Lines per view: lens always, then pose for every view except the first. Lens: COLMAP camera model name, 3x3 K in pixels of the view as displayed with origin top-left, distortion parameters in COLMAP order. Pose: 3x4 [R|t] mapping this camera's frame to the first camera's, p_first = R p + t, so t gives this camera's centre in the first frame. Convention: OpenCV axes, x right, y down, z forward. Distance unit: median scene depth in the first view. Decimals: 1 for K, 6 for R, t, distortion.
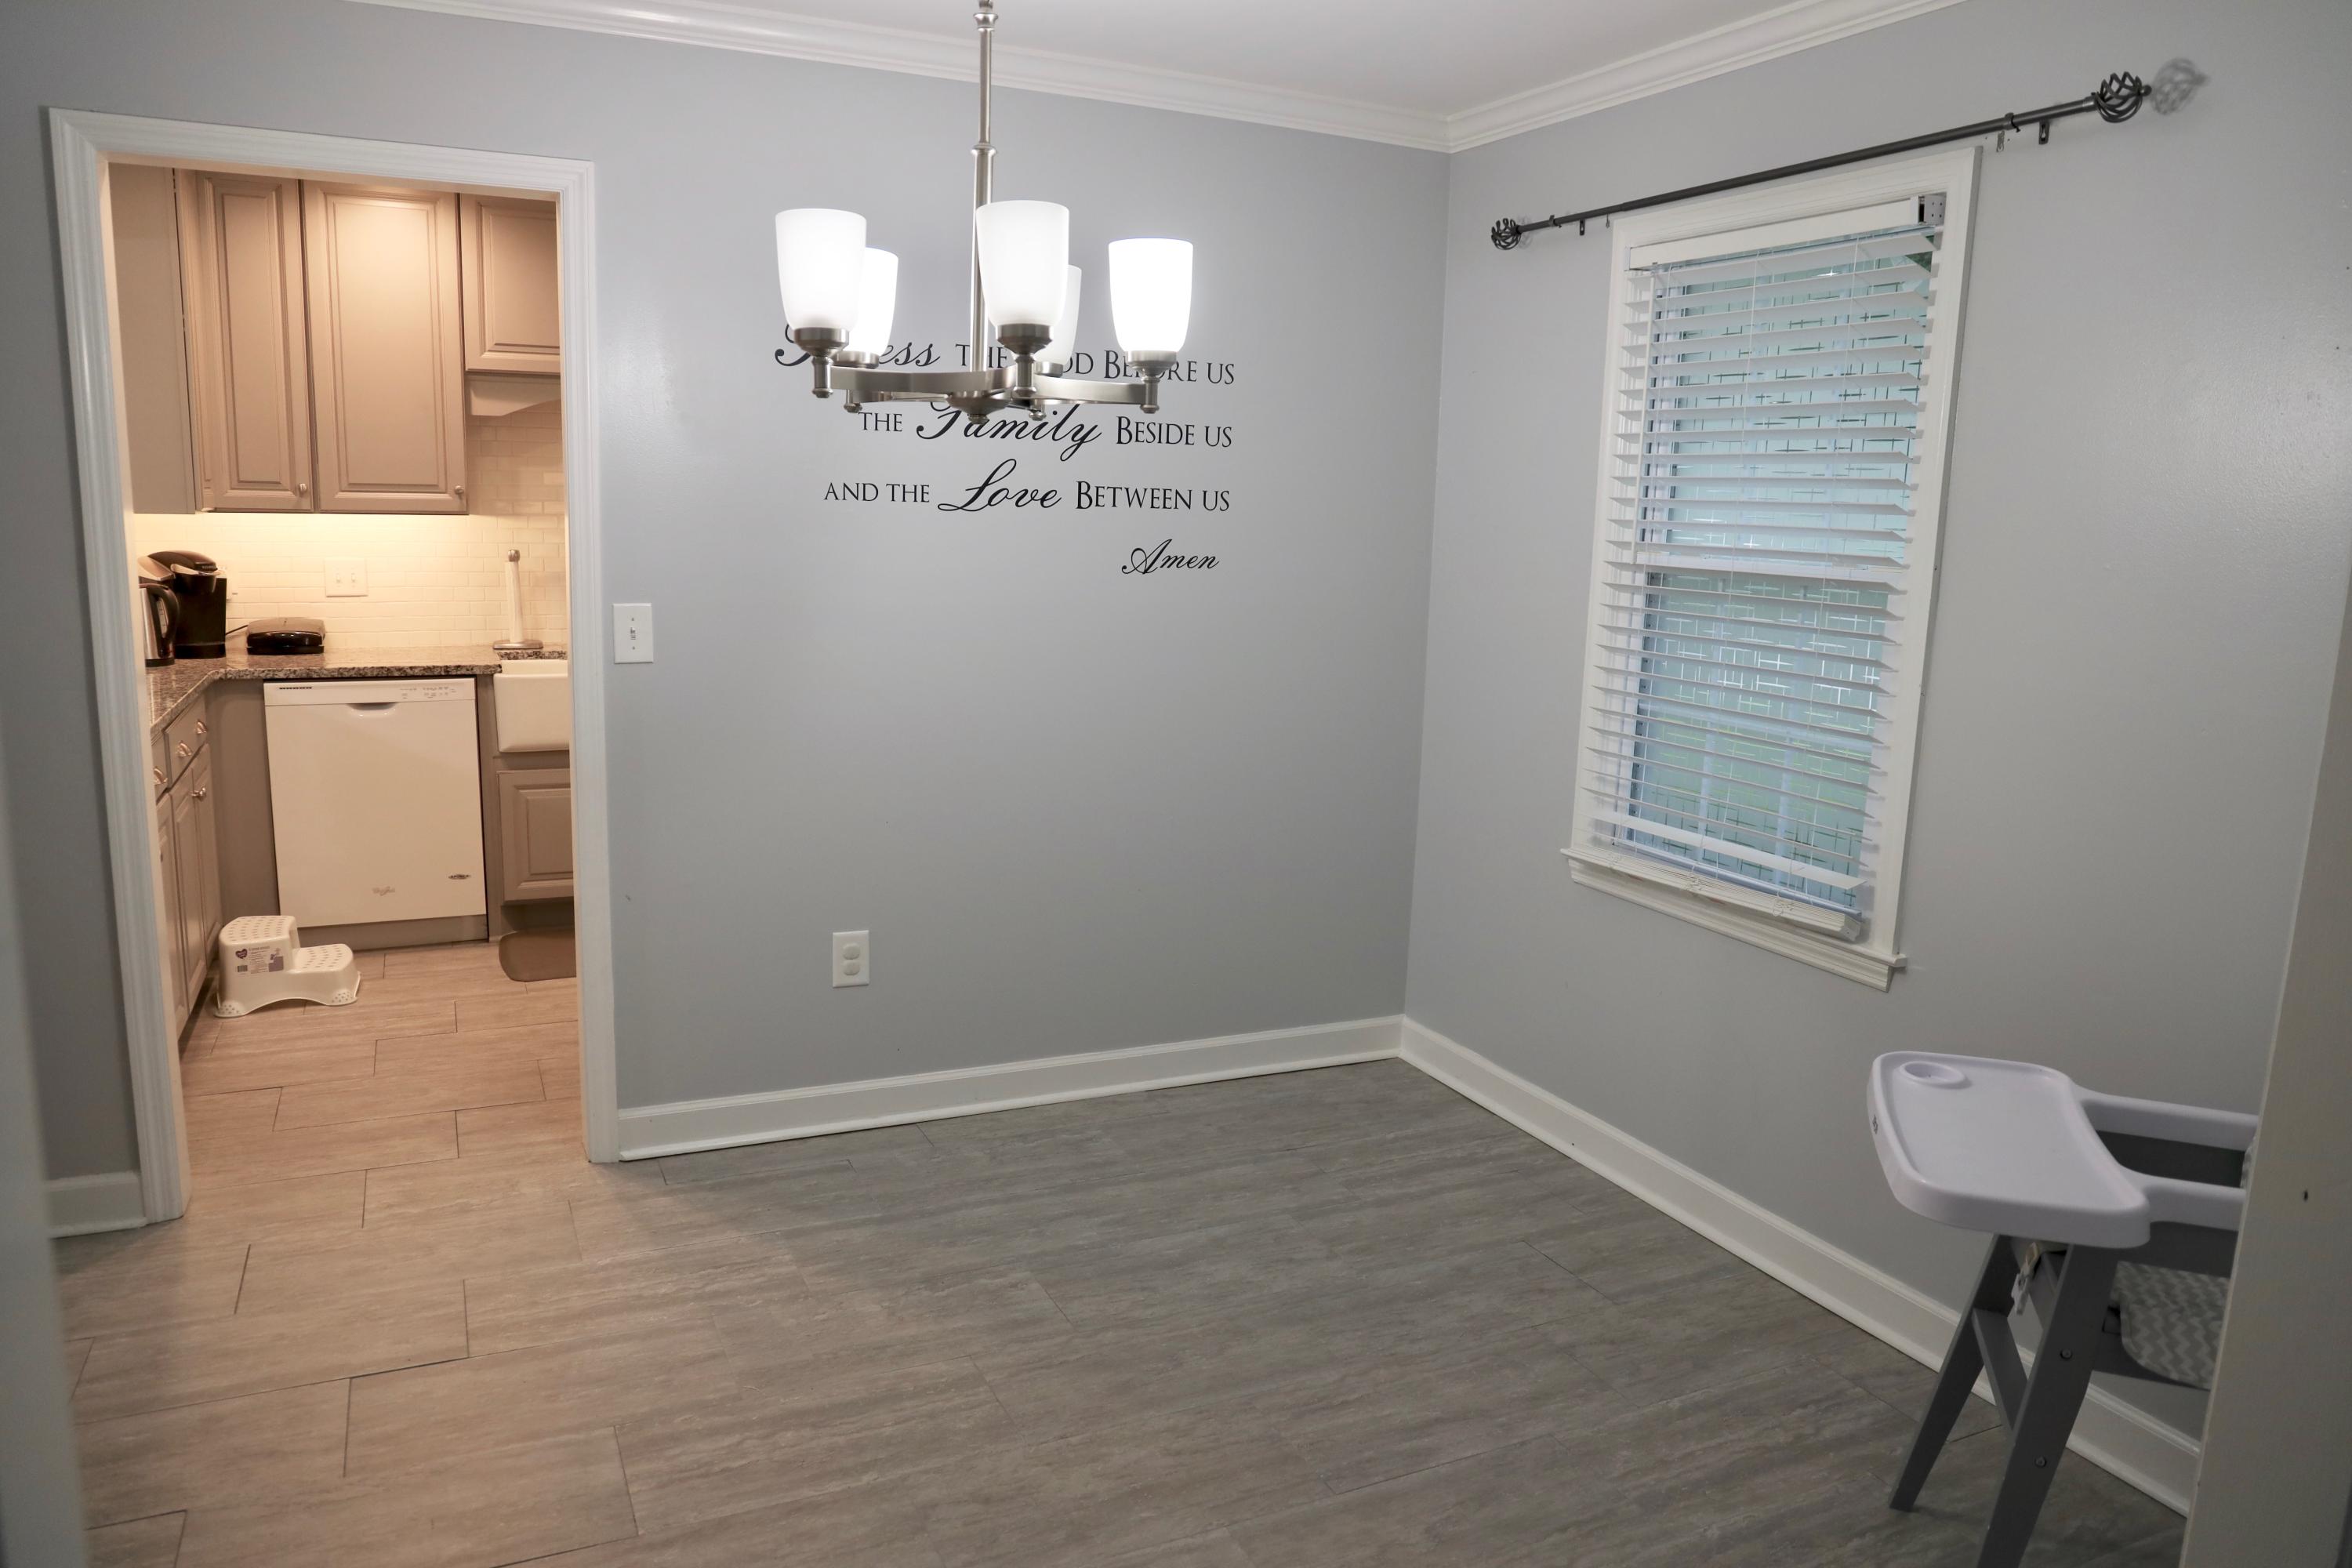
lens RADIAL K [[1609.5, 0, 1176.0], [0, 1609.5, 784.0], [0, 0, 1]] dist [-0.100888, 0.079516]
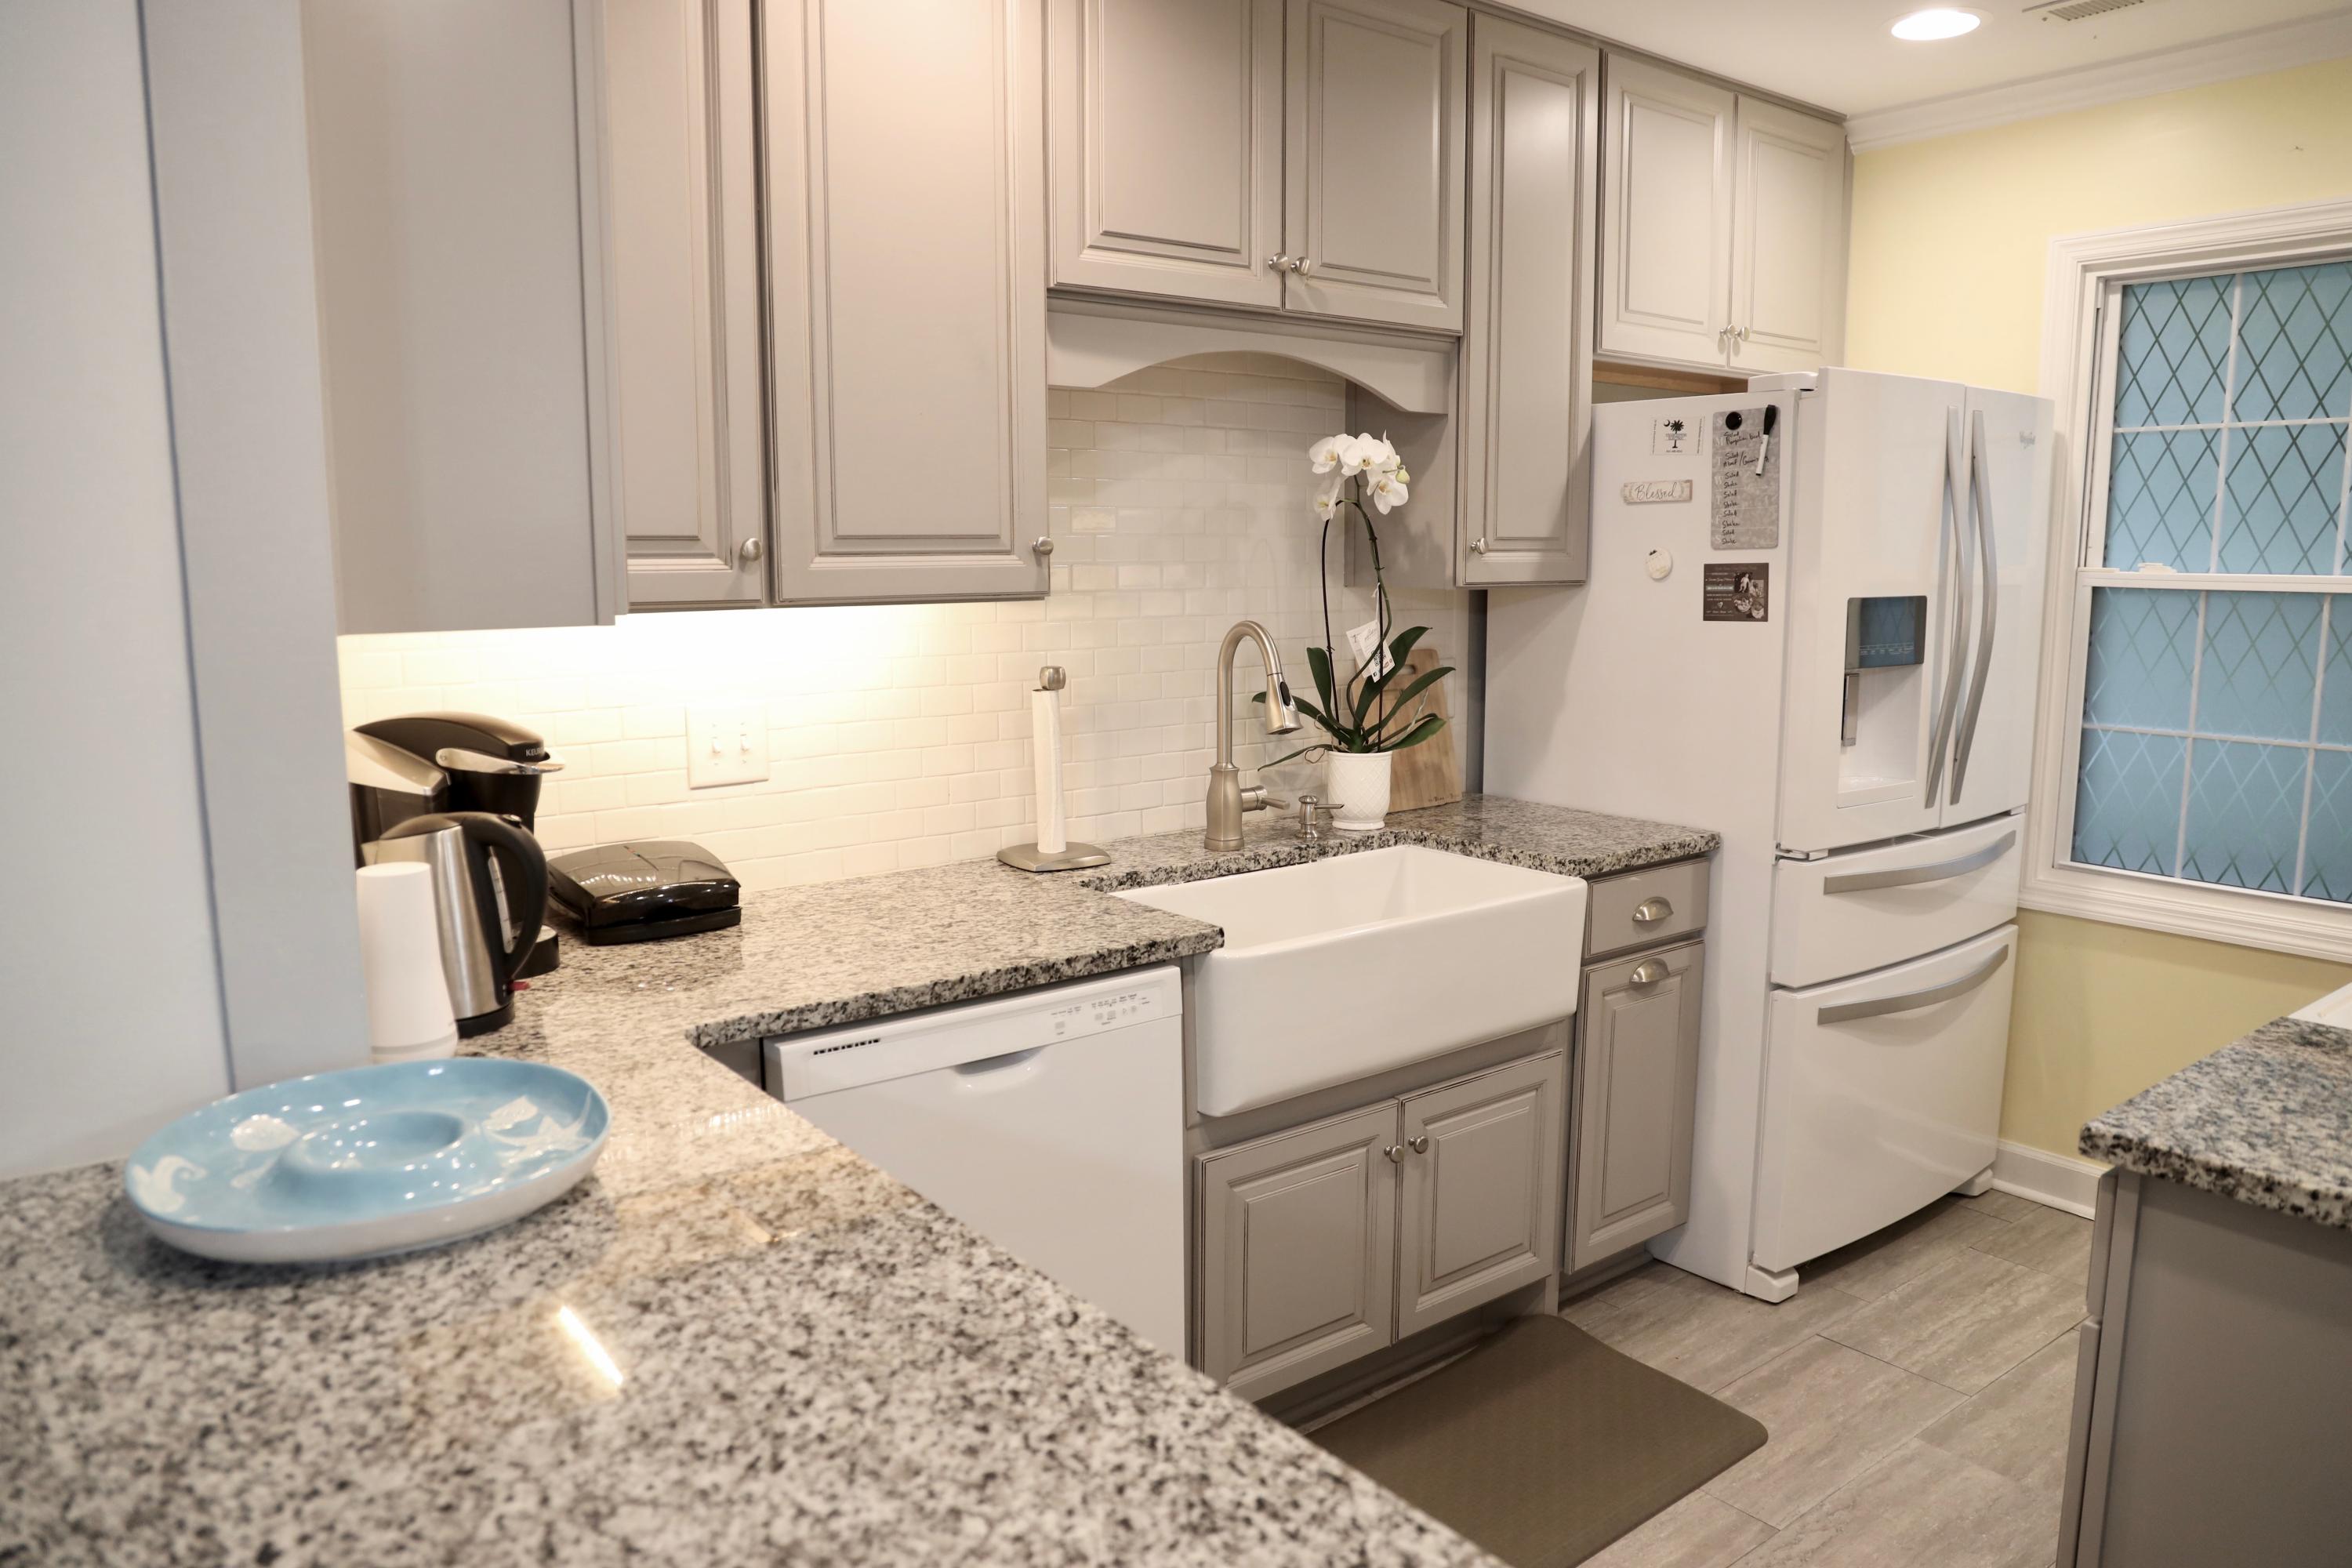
lens RADIAL K [[1609.5, 0, 1176.0], [0, 1609.5, 784.0], [0, 0, 1]] dist [-0.100888, 0.079516]
pose [[0.973205, -0.063789, 0.220913, -0.541318], [0.069786, 0.997372, -0.019443, -0.109093], [-0.219092, 0.034339, 0.975100, 0.557247]]
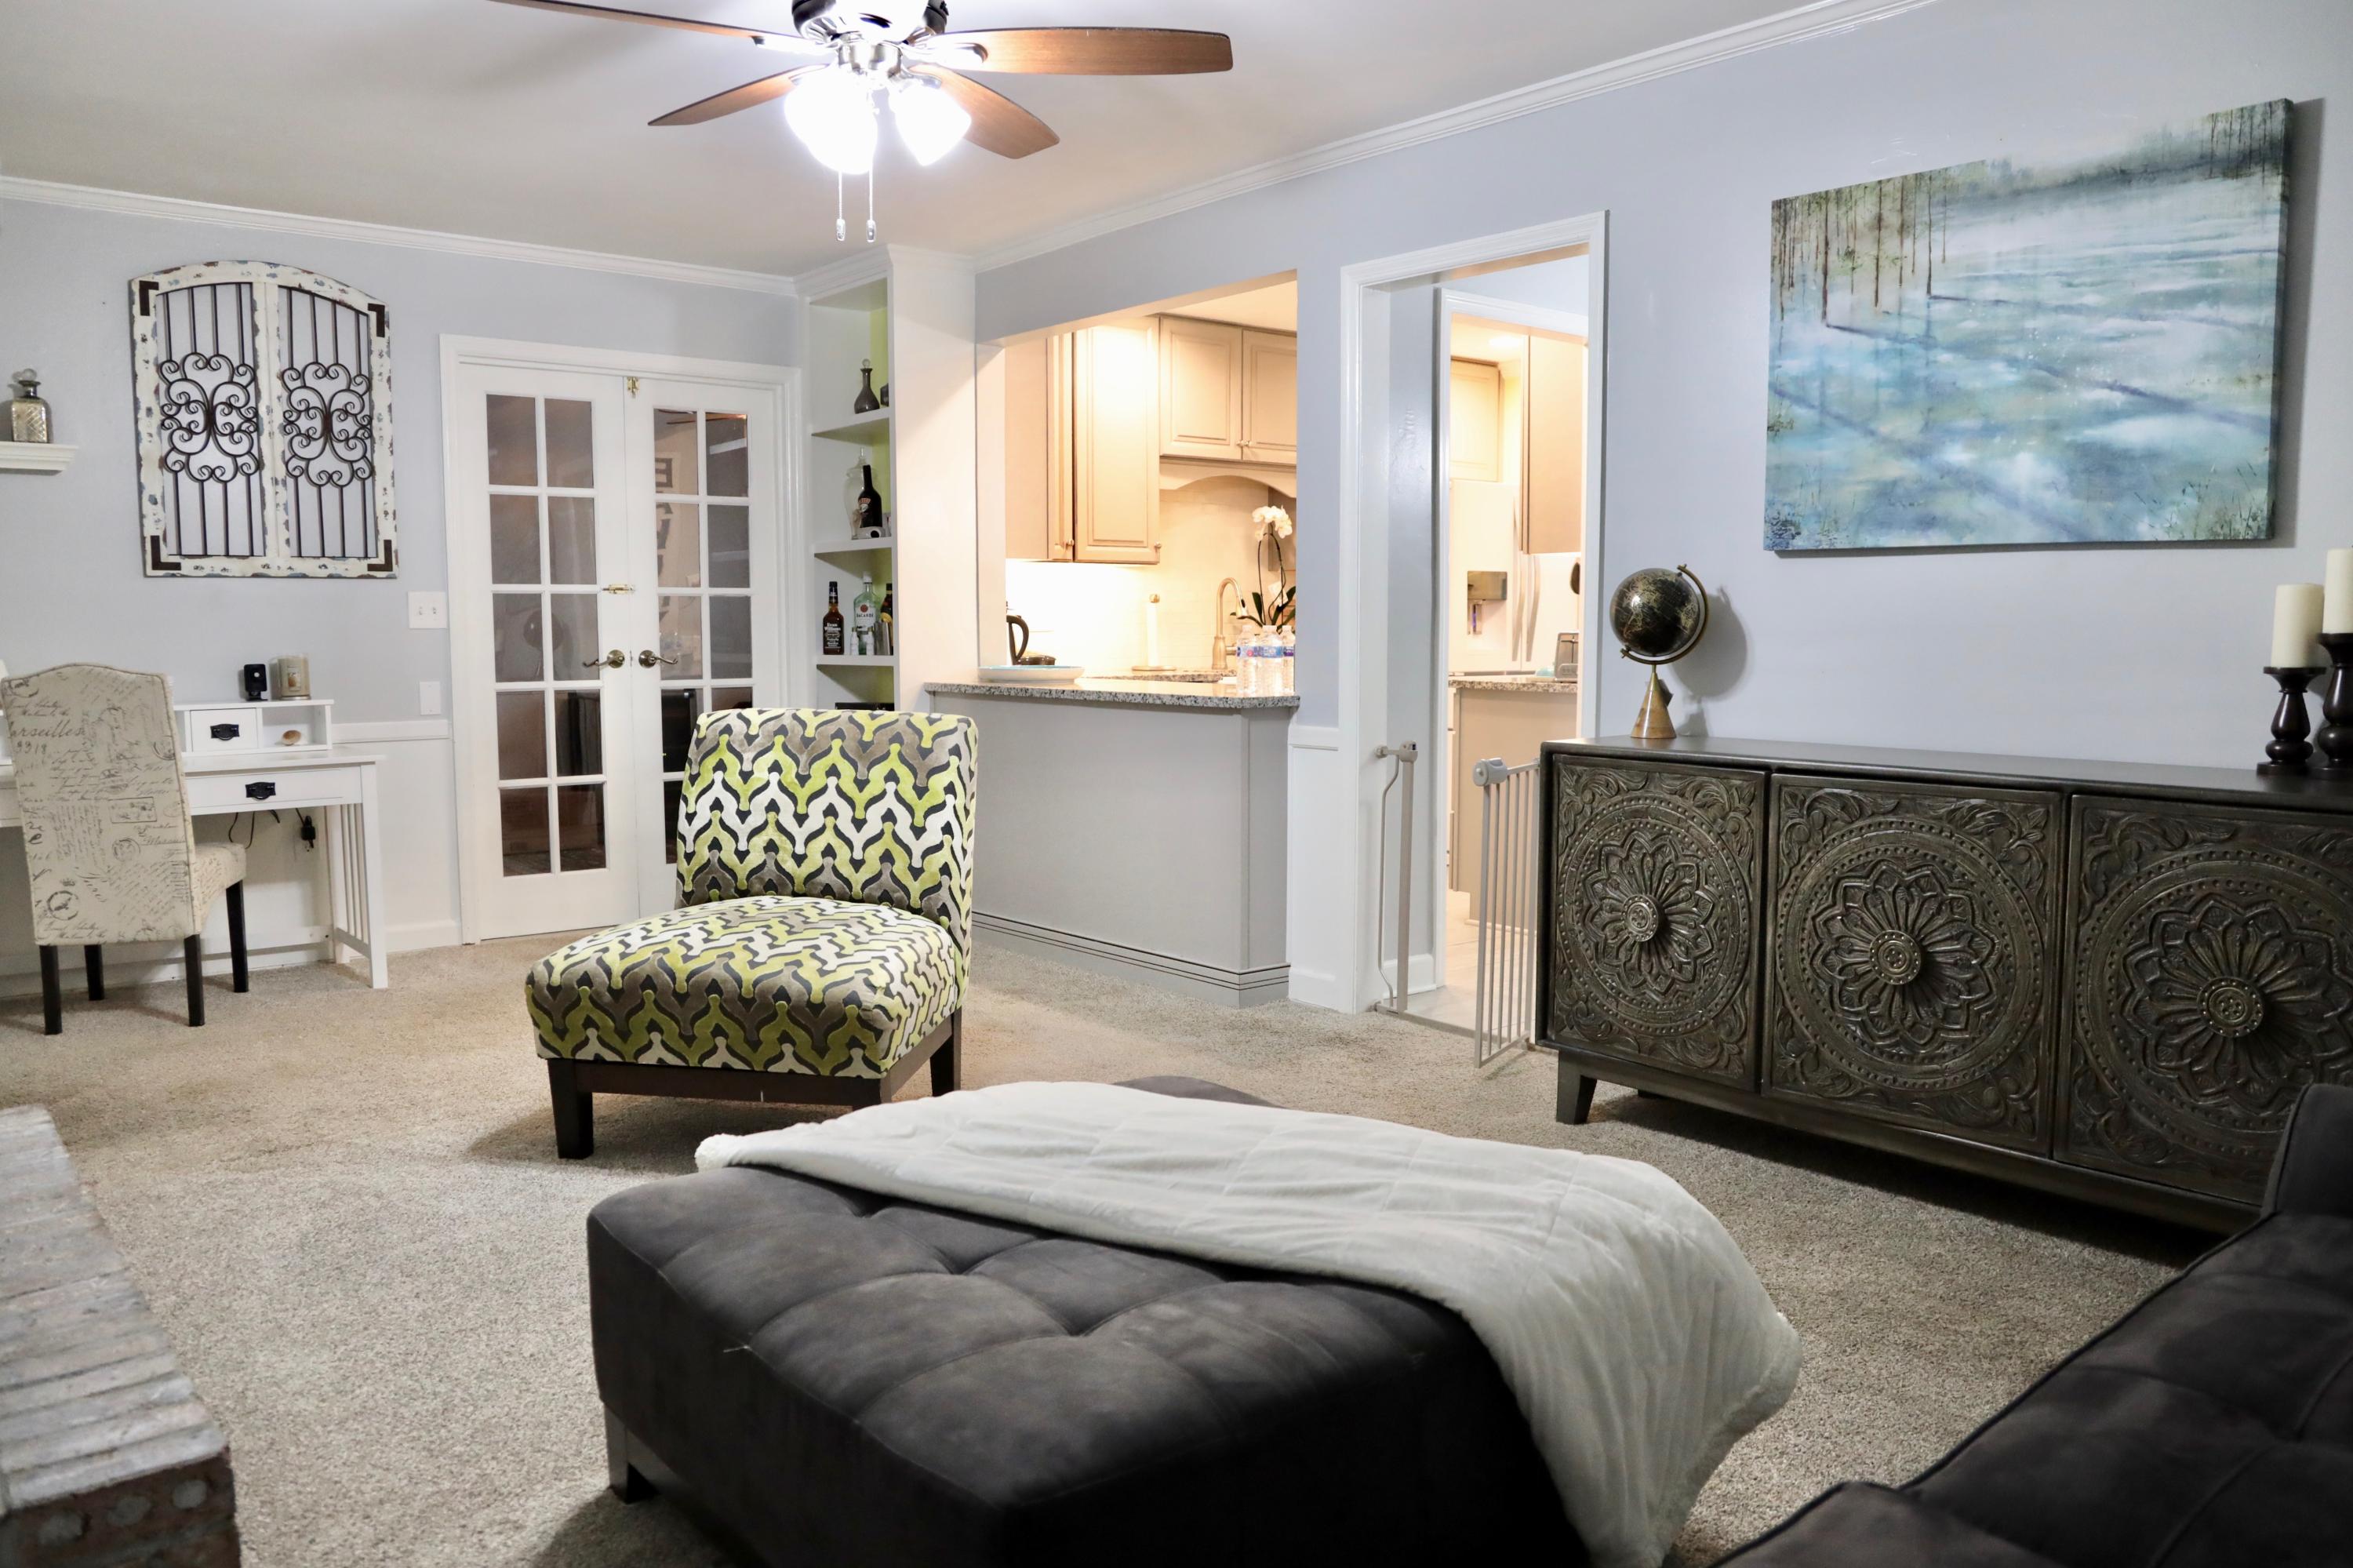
lens RADIAL K [[1646.7, 0, 1176.5], [0, 1646.7, 784.0], [0, 0, 1]] dist [-0.105009, 0.082095]
pose [[0.965569, -0.054206, 0.254438, -0.820918], [0.073274, 0.995121, -0.066063, 0.103015], [-0.249616, 0.082432, 0.964830, -0.302163]]
